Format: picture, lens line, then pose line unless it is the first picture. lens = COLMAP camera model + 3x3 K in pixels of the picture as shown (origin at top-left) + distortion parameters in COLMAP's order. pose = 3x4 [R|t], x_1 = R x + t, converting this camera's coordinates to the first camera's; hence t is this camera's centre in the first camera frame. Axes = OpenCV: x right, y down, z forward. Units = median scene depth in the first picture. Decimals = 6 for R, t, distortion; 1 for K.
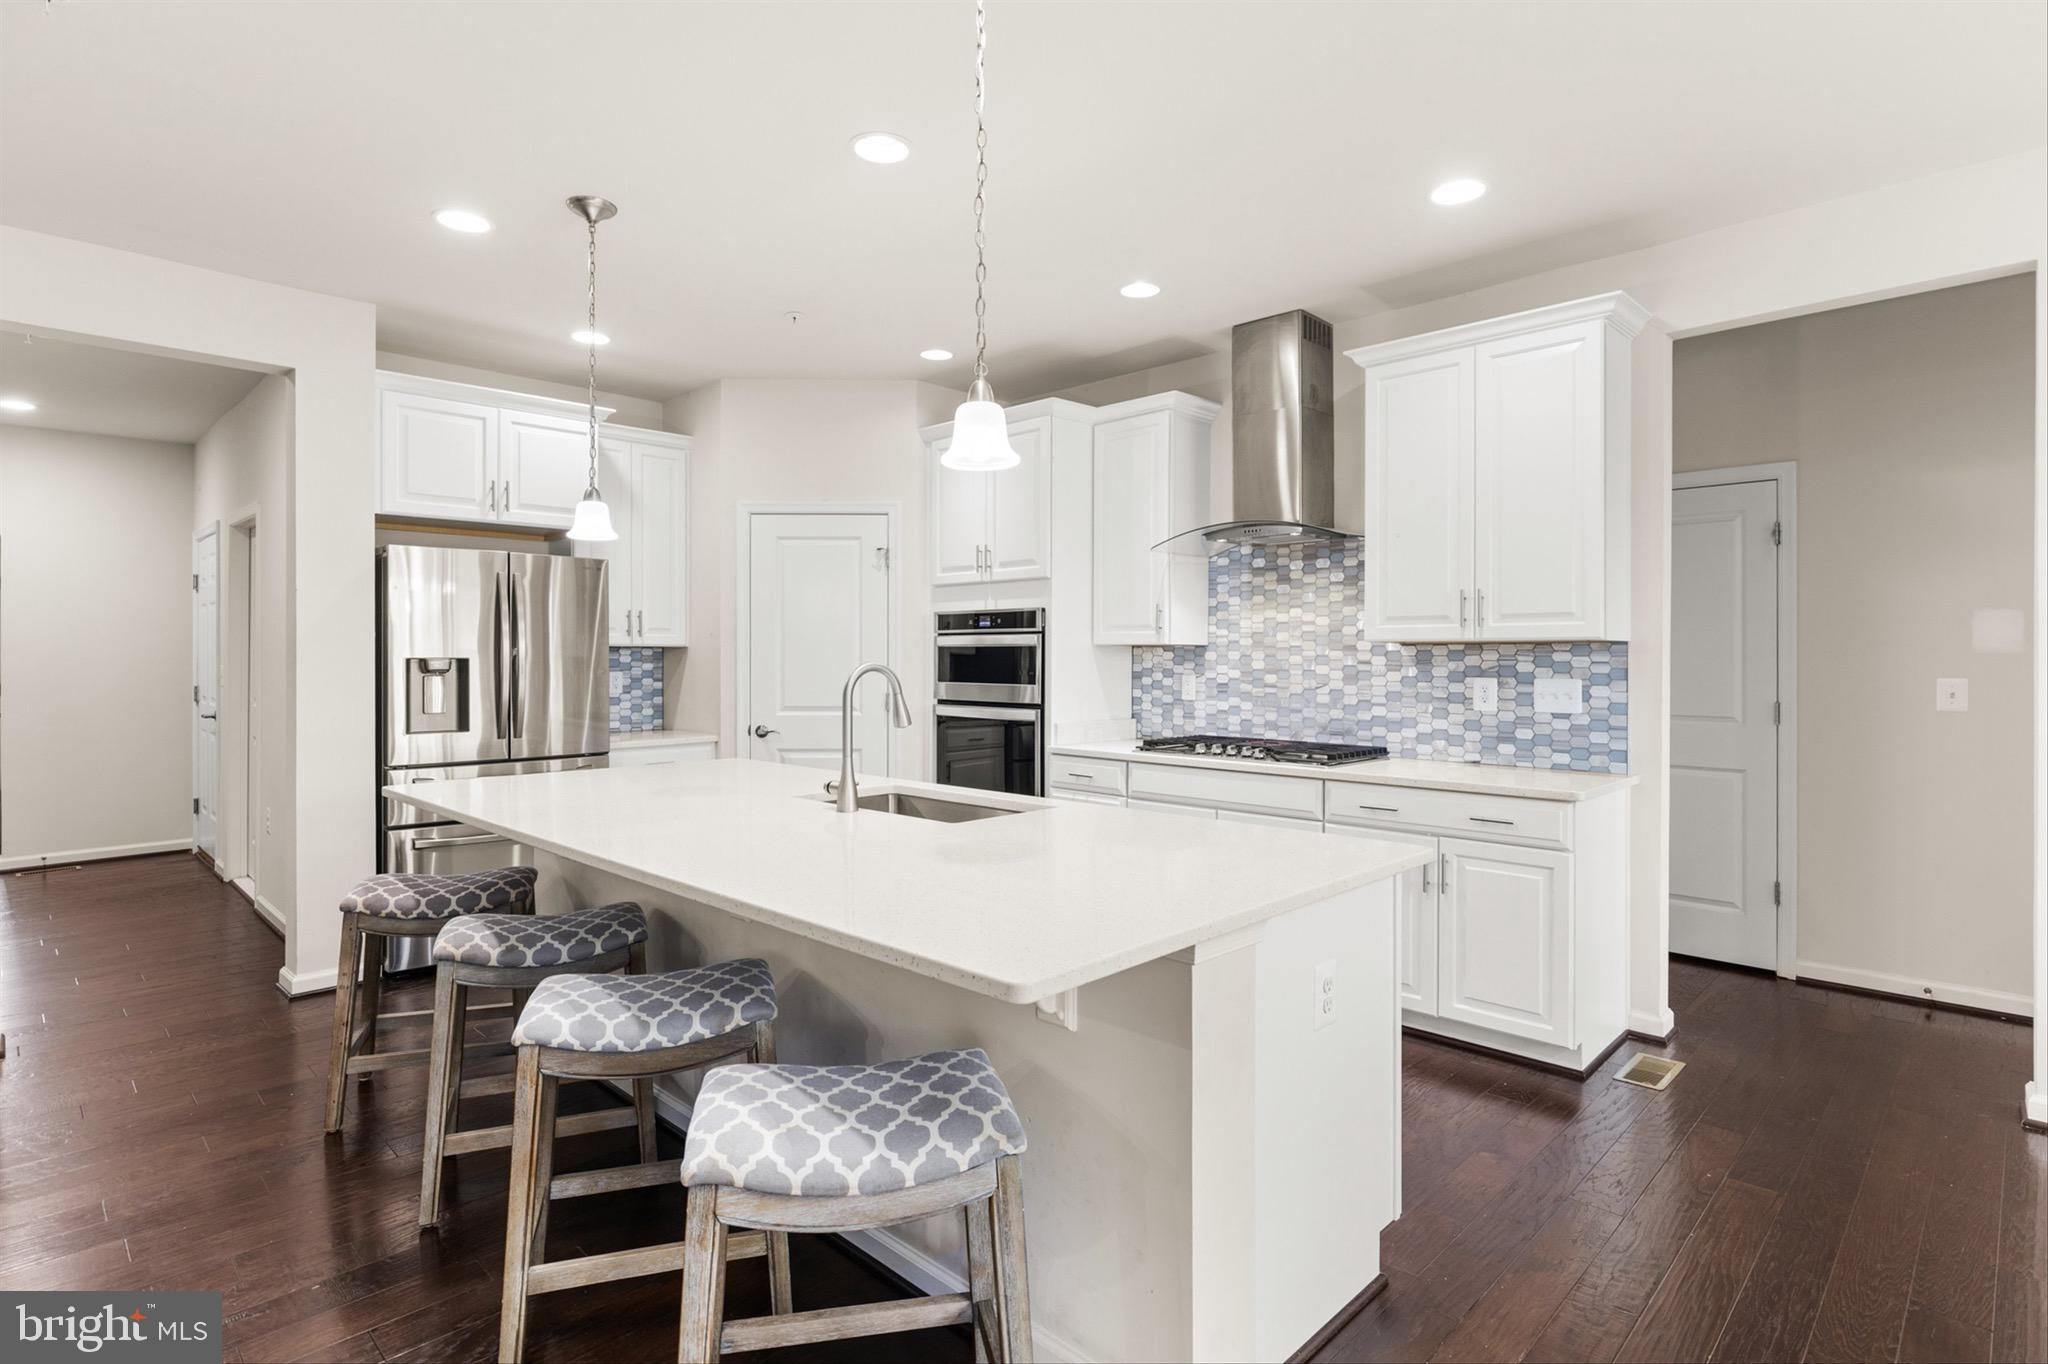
lens RADIAL K [[1040.3, 0, 988.6], [0, 1040.3, 651.8], [0, 0, 1]] dist [-0.001774, 0.000009]
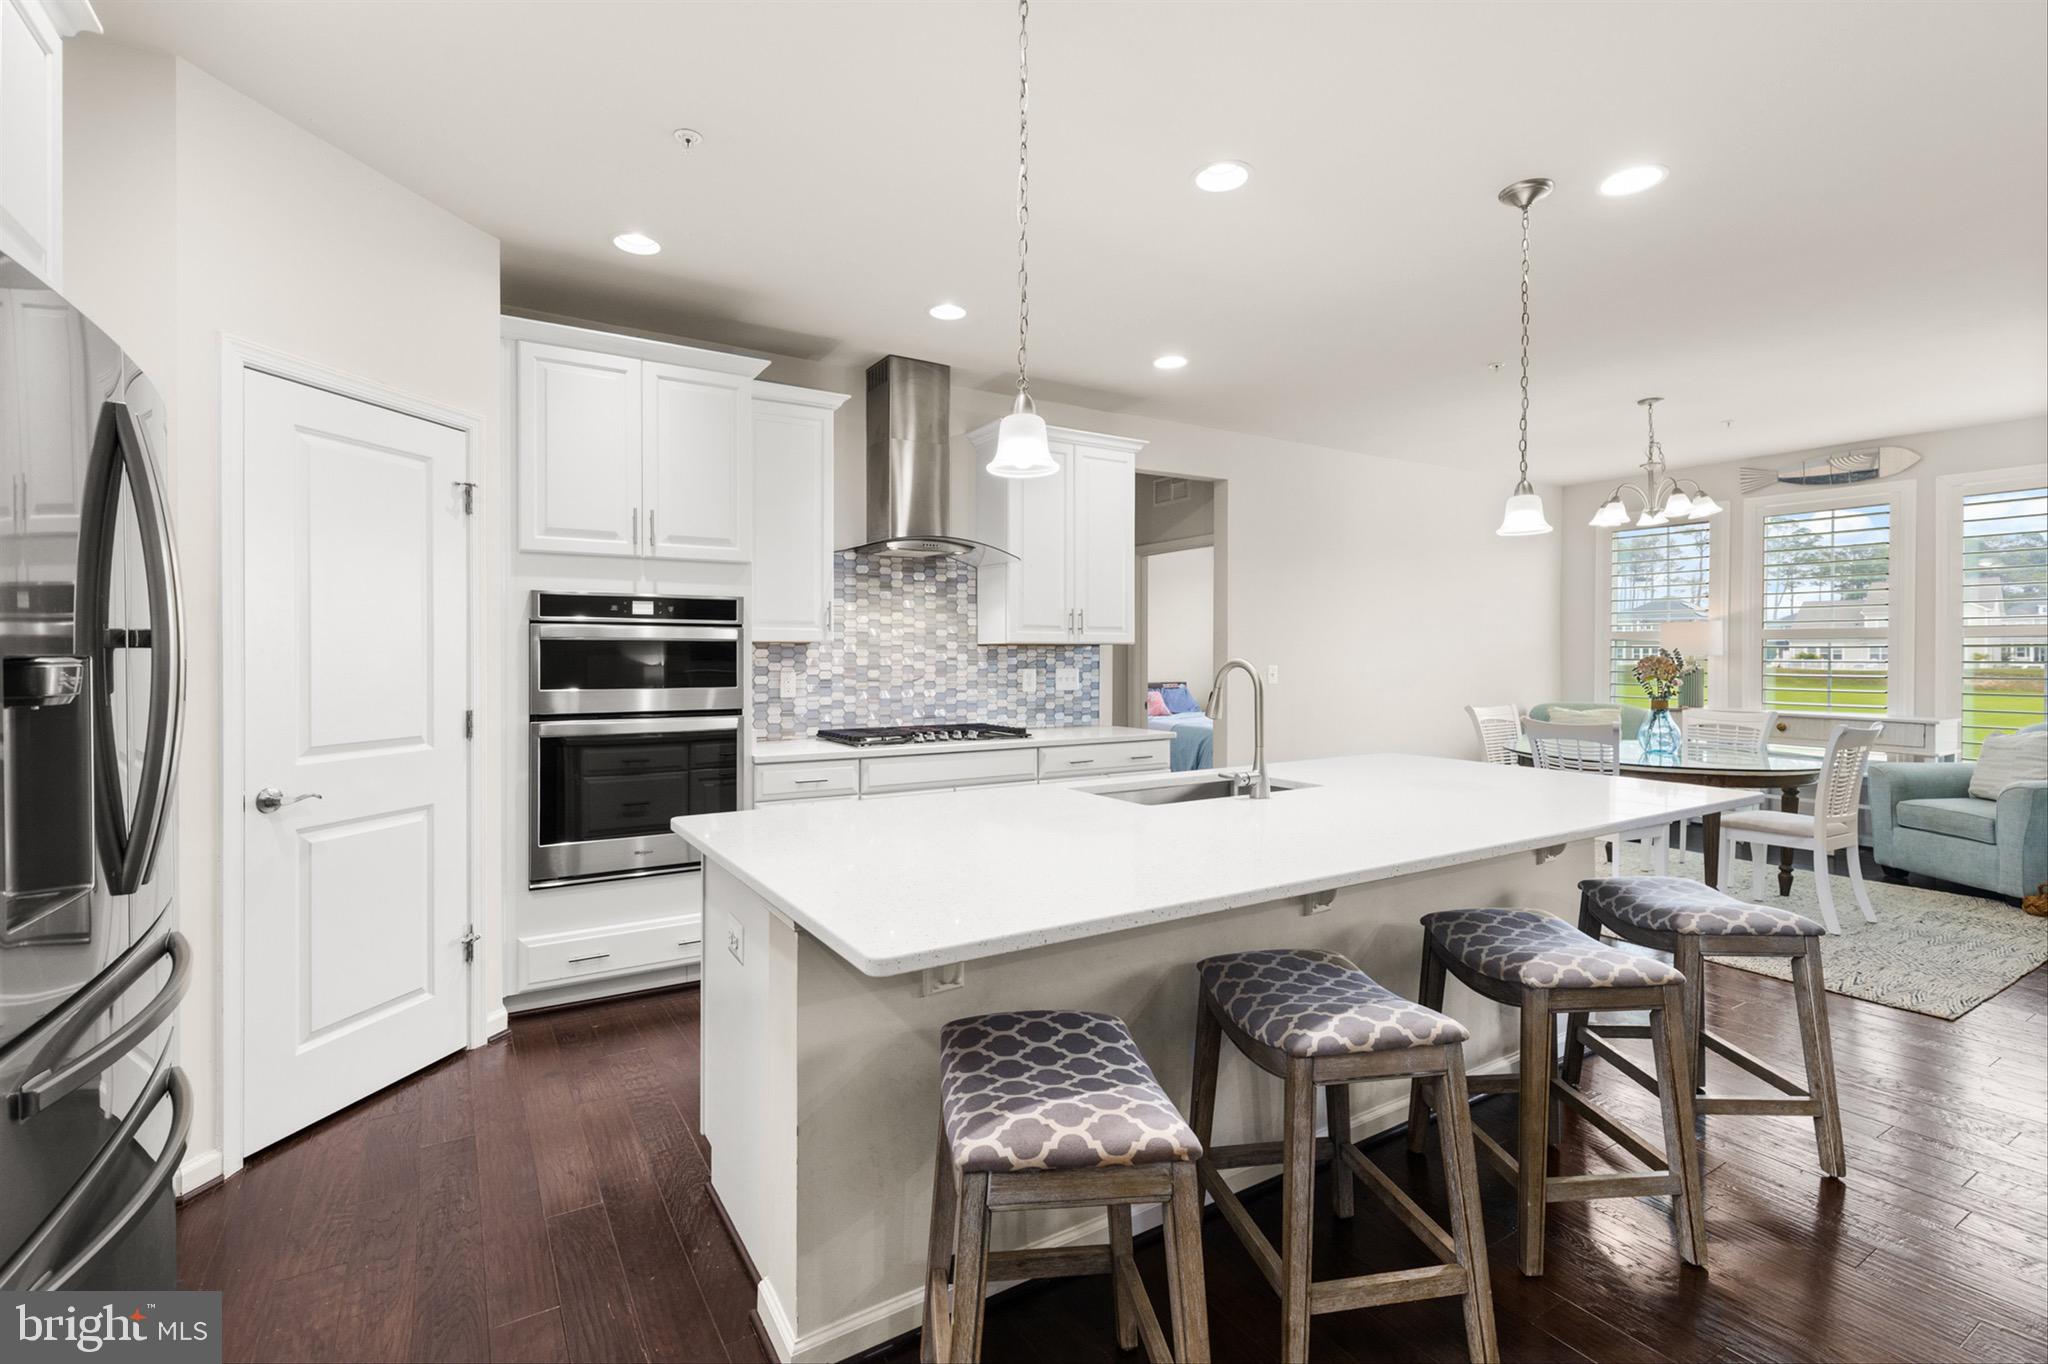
lens RADIAL K [[898.6, 0, 1009.4], [0, 898.6, 669.9], [0, 0, 1]] dist [-0.003300, -0.000259]
pose [[0.234486, -0.016298, 0.971983, -0.665943], [-0.004056, 0.999834, 0.017743, 0.004019], [-0.972111, -0.008103, 0.234381, 0.657166]]
